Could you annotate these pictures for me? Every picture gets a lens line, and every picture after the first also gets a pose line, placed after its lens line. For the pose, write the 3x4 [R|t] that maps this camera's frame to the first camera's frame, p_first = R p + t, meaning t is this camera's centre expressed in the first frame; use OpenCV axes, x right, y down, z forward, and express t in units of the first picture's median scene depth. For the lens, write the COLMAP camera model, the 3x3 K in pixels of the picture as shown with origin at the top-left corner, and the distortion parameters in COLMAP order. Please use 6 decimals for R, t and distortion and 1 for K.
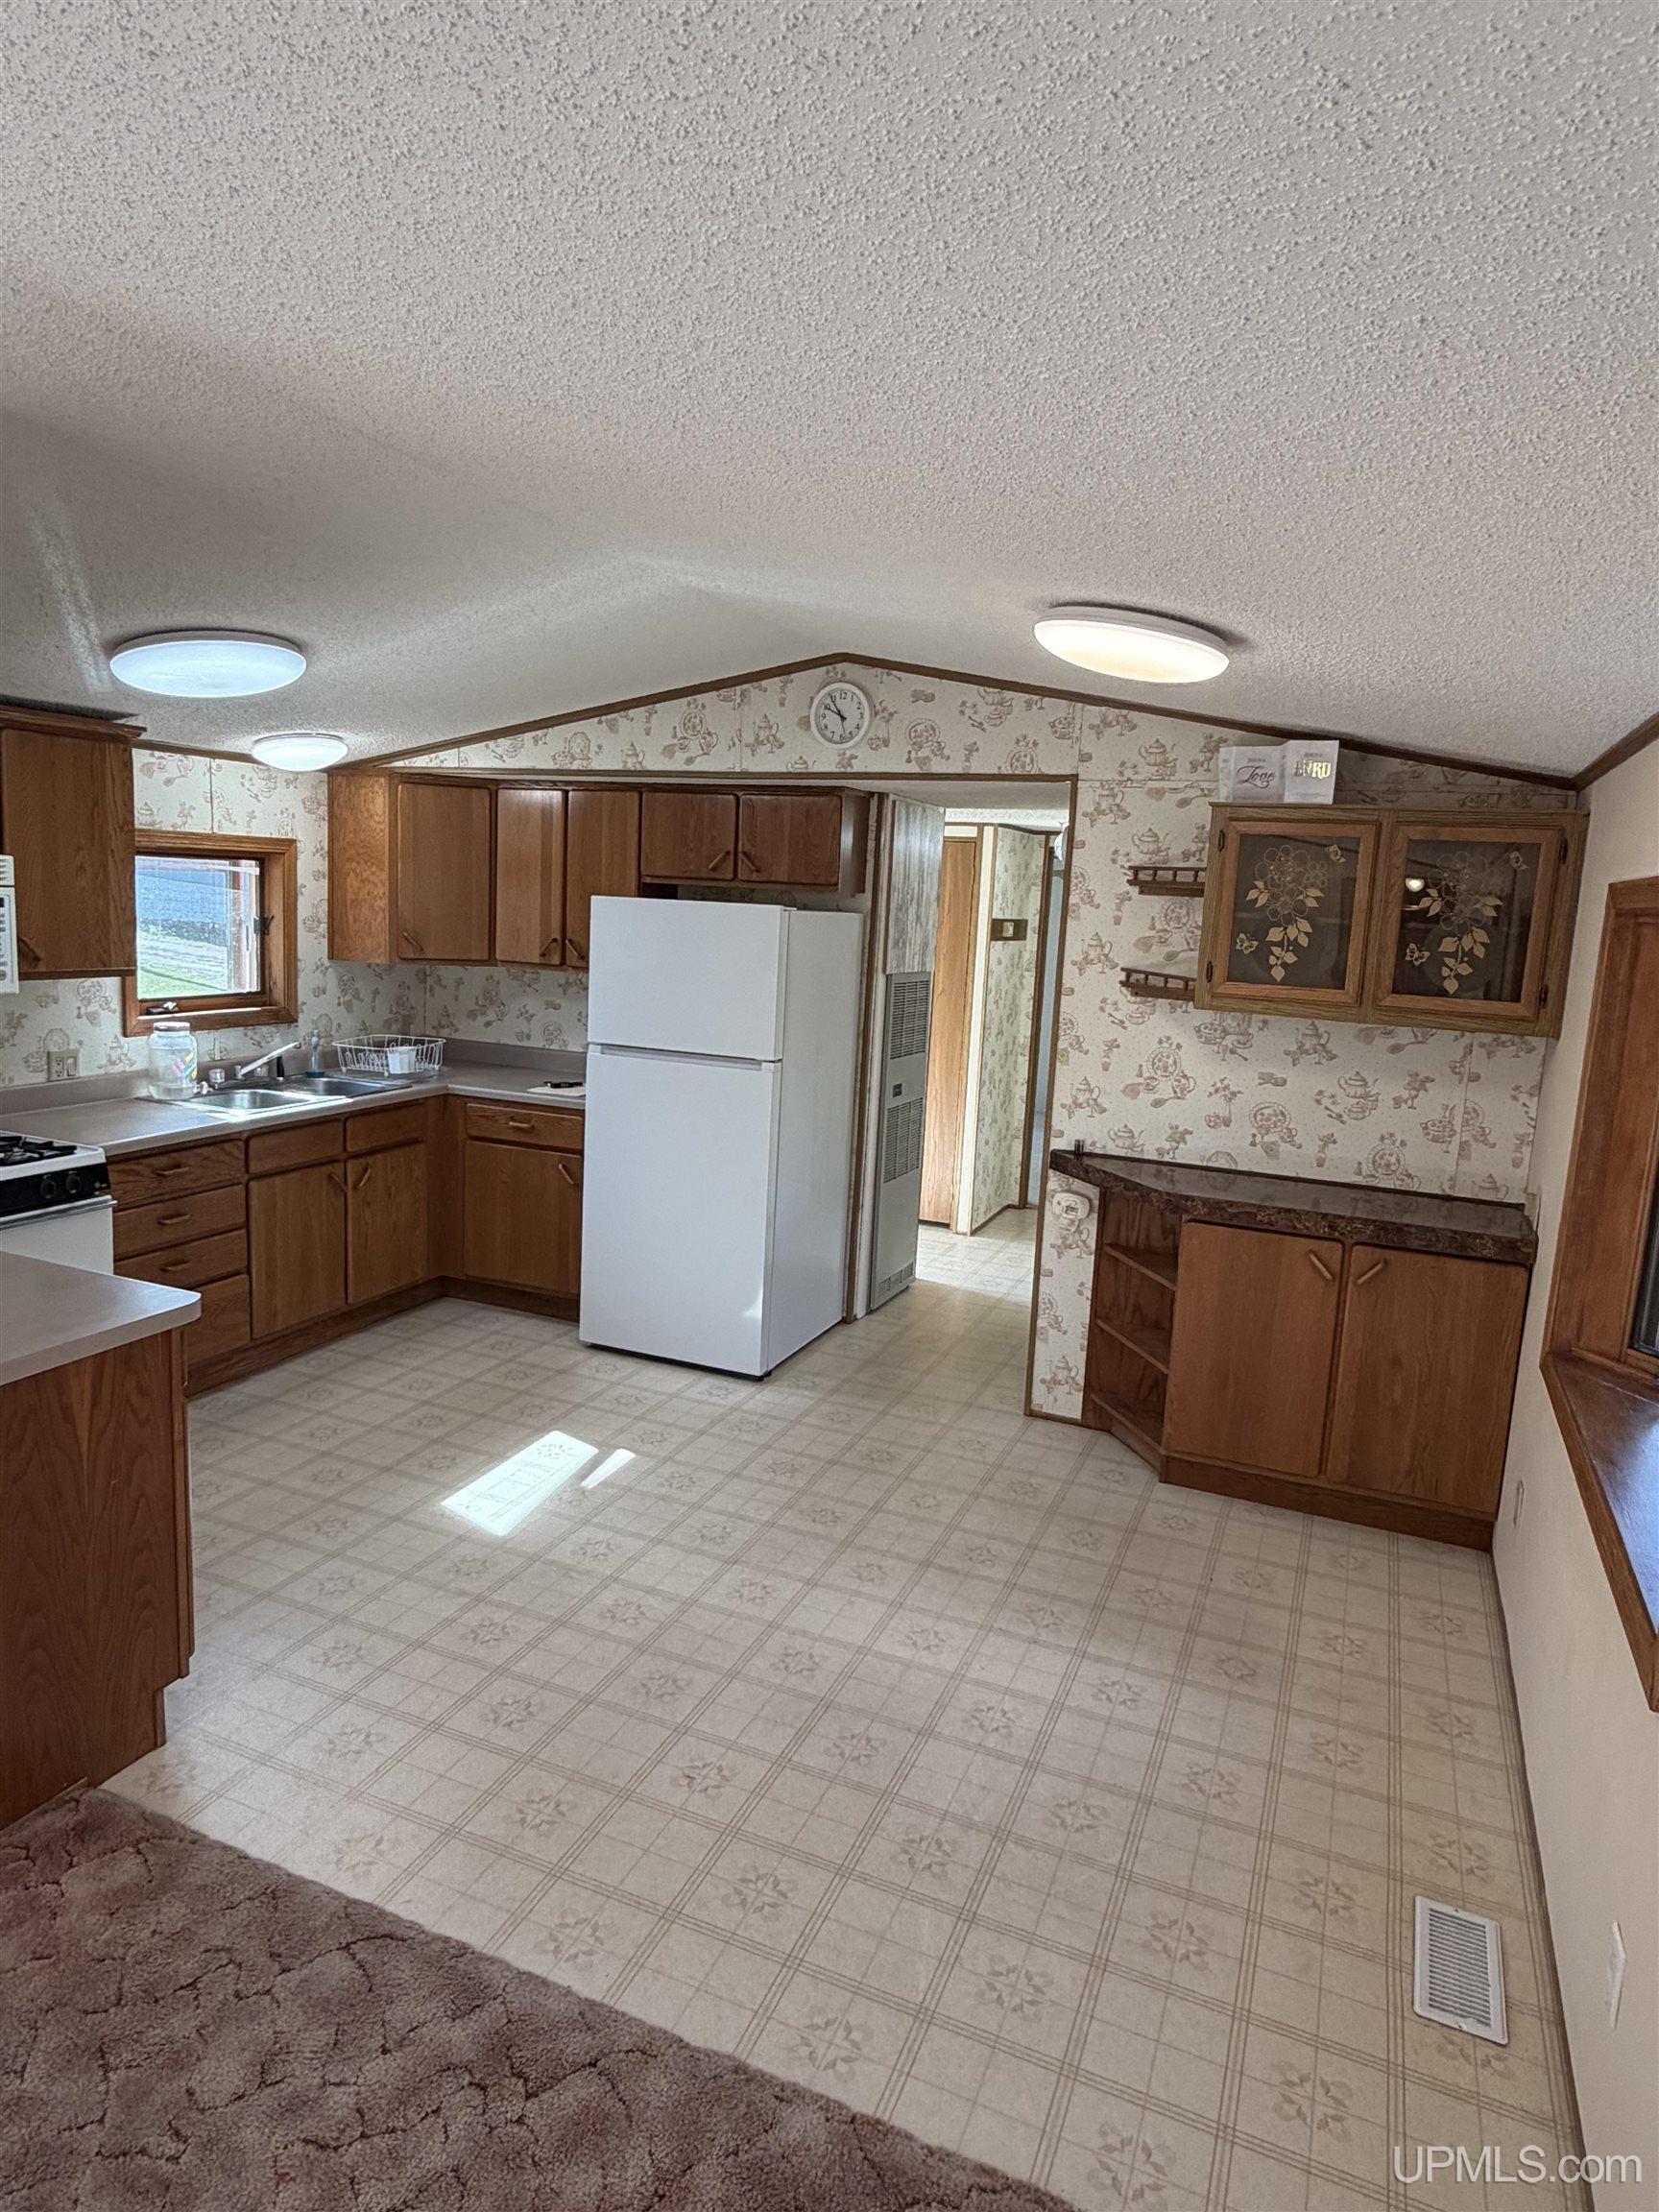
lens RADIAL K [[1338.2, 0, 828.5], [0, 1338.2, 1103.0], [0, 0, 1]] dist [0.001046, -0.000762]
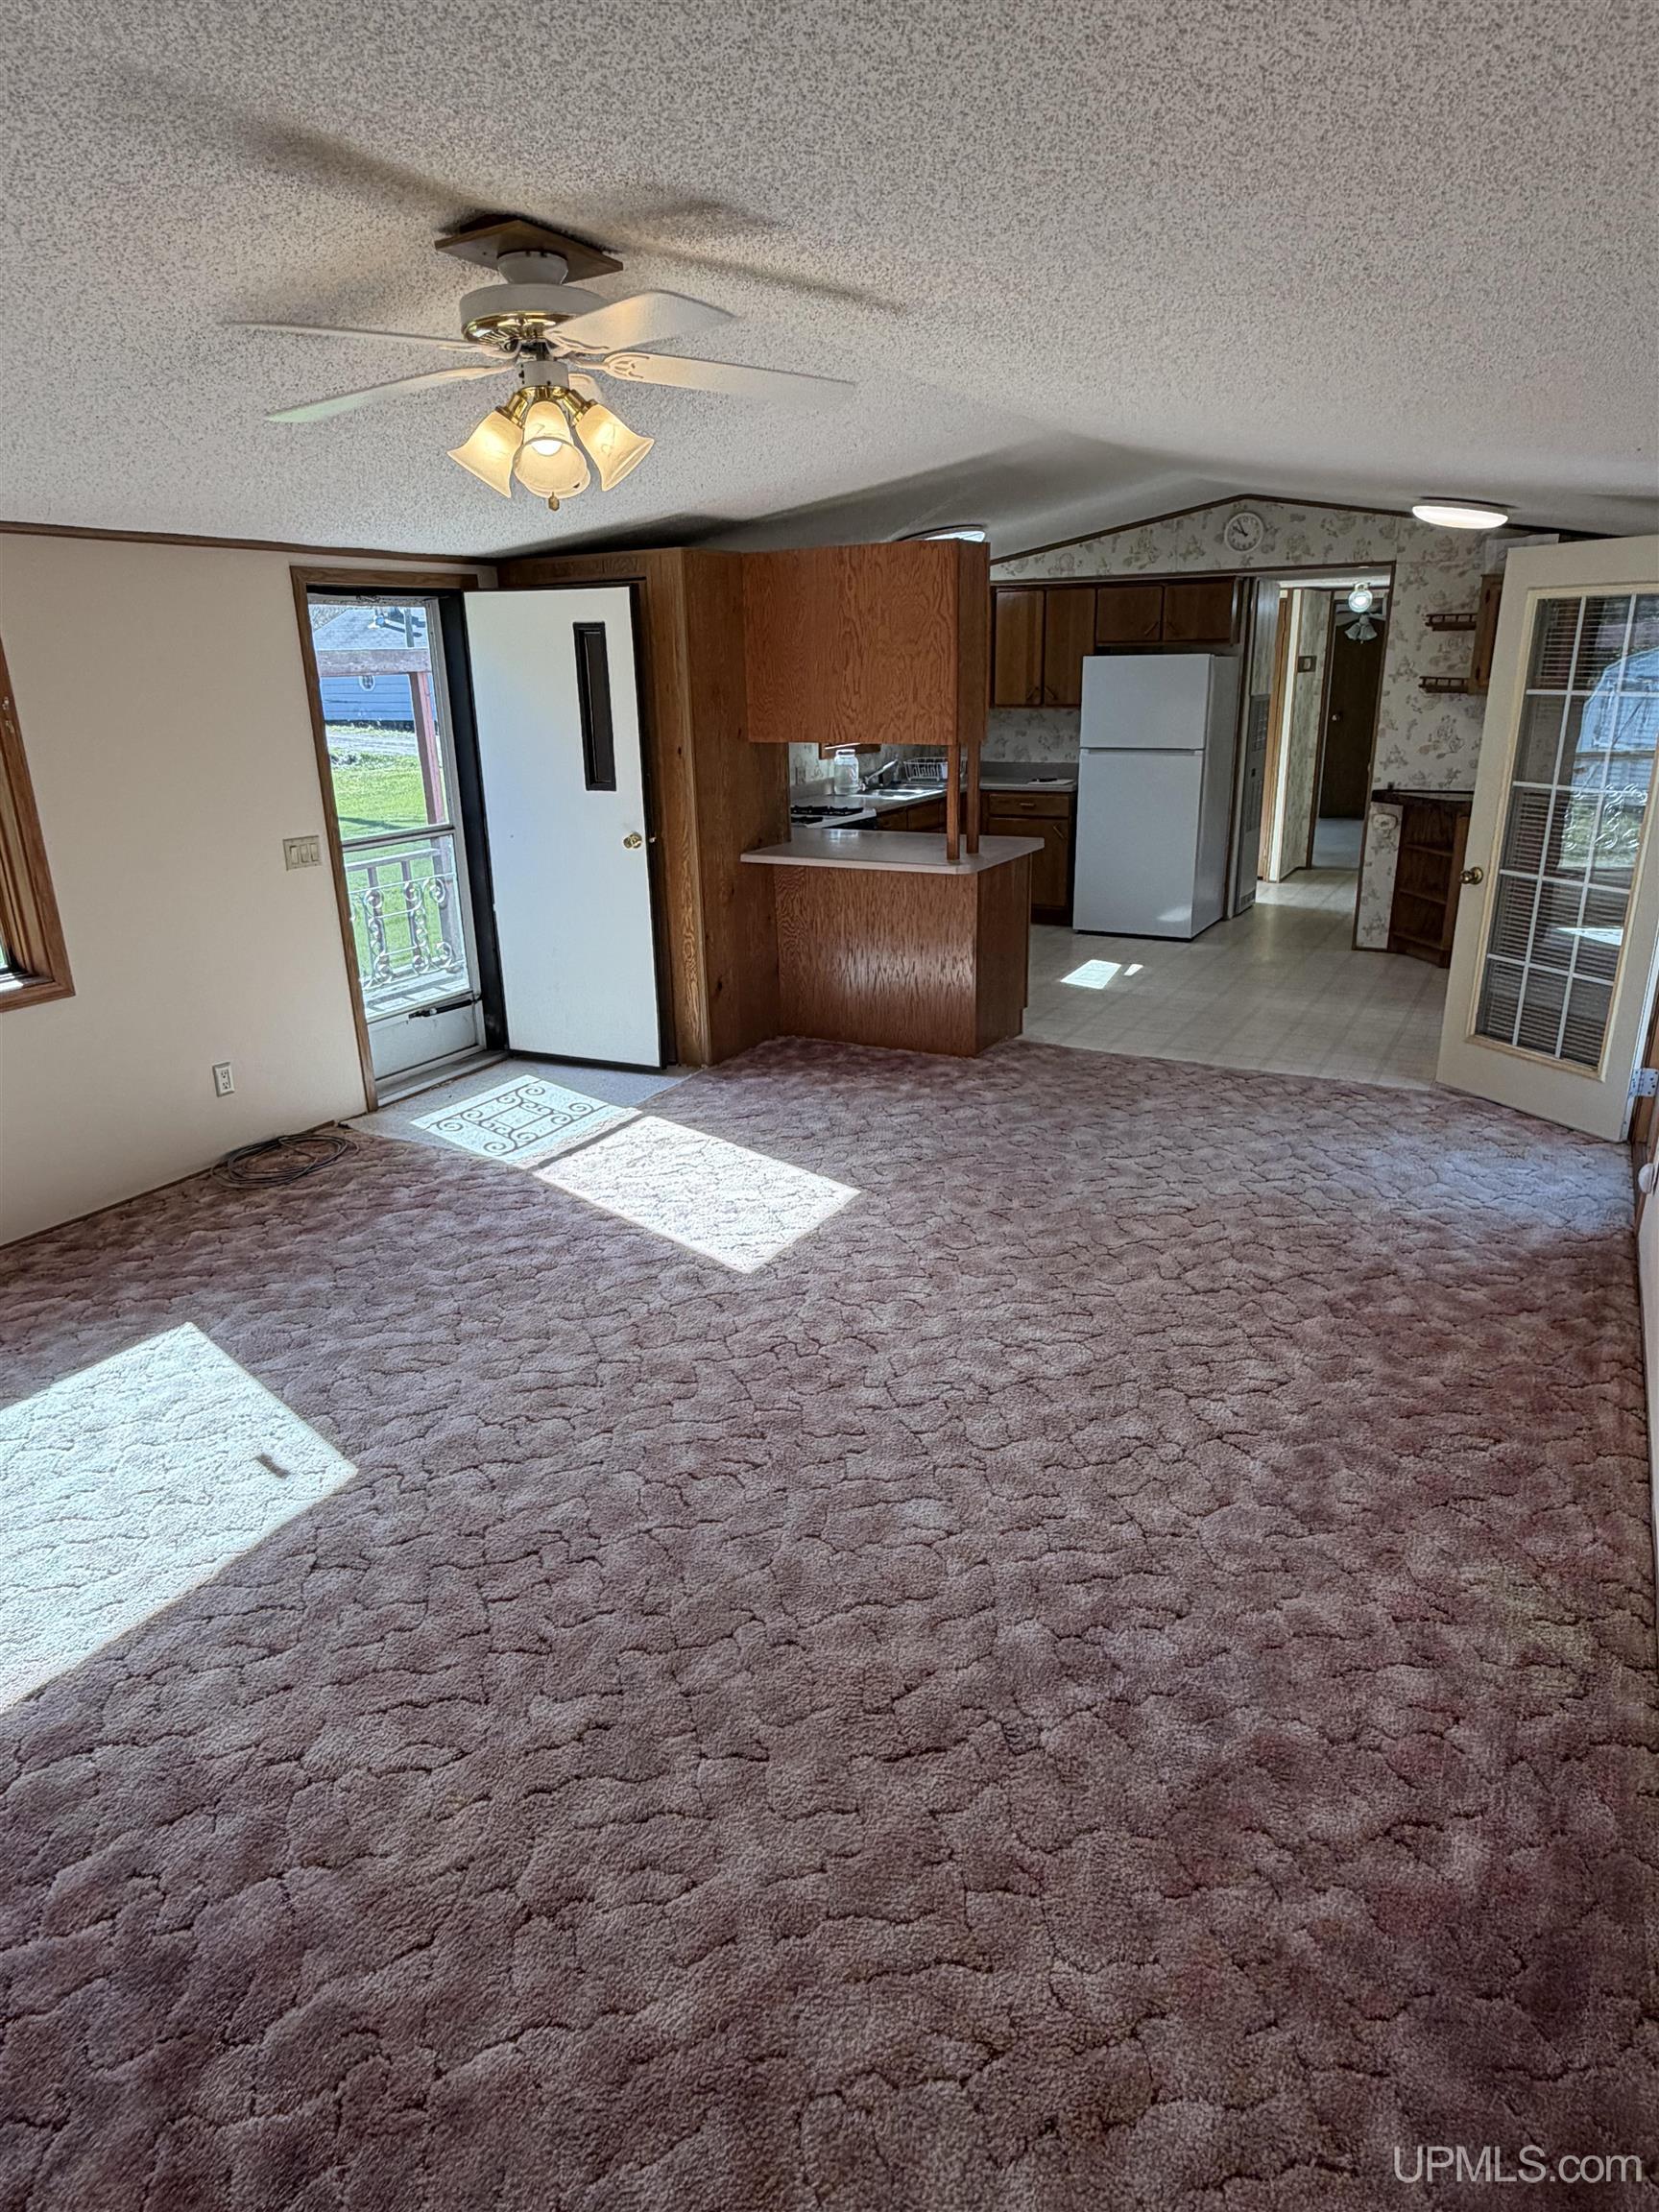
lens RADIAL K [[1338.2, 0, 828.5], [0, 1338.2, 1111.0], [0, 0, 1]] dist [0.001046, -0.000762]
pose [[0.991682, -0.030866, -0.124958, -0.320746], [0.051593, 0.984740, 0.166207, 0.117421], [0.117921, -0.171271, 0.978142, -0.825174]]
